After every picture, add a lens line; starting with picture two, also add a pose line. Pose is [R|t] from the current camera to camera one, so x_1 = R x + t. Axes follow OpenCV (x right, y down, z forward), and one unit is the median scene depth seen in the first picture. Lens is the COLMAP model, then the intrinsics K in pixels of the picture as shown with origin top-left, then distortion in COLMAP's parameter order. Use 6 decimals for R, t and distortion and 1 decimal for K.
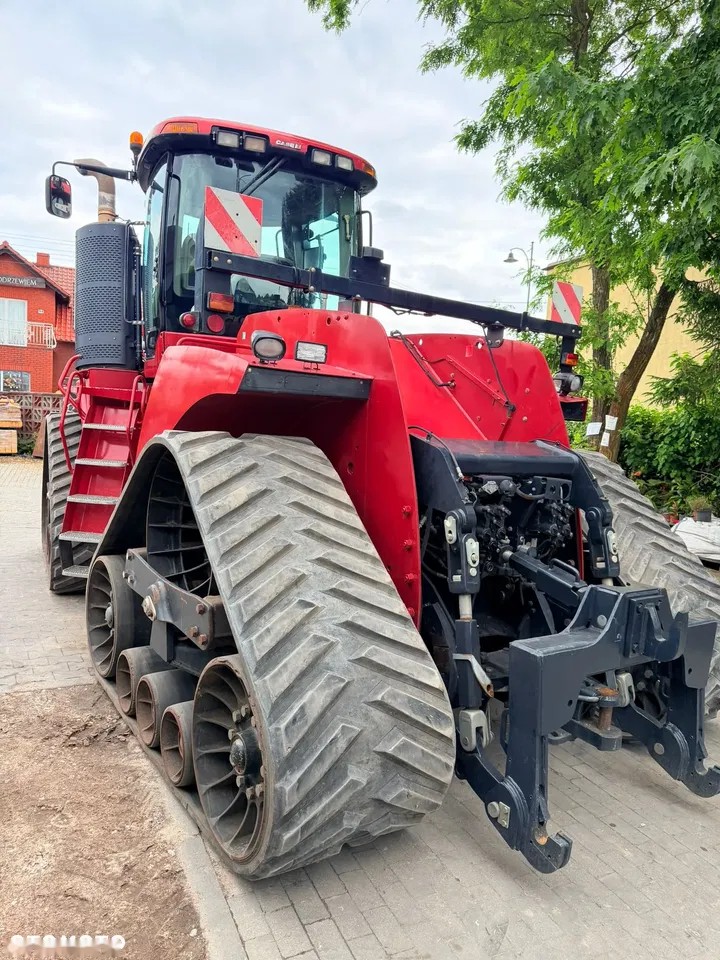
lens RADIAL K [[679.1, 0, 409.6], [0, 679.1, 482.7], [0, 0, 1]] dist [0.067913, -0.085529]
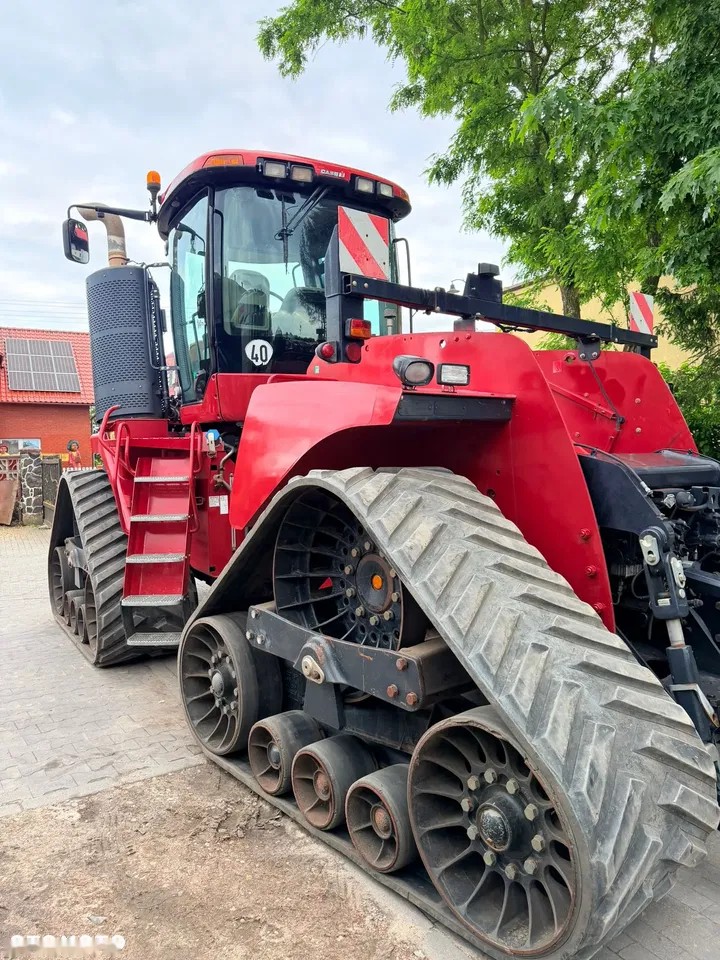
lens RADIAL K [[667.7, 0, 360.0], [0, 667.7, 480.0], [0, 0, 1]] dist [0.055176, -0.063662]
pose [[0.992346, -0.084774, 0.089787, -0.334257], [0.089768, 0.994546, -0.053111, -0.009488], [-0.084795, 0.060764, 0.994544, 0.098786]]
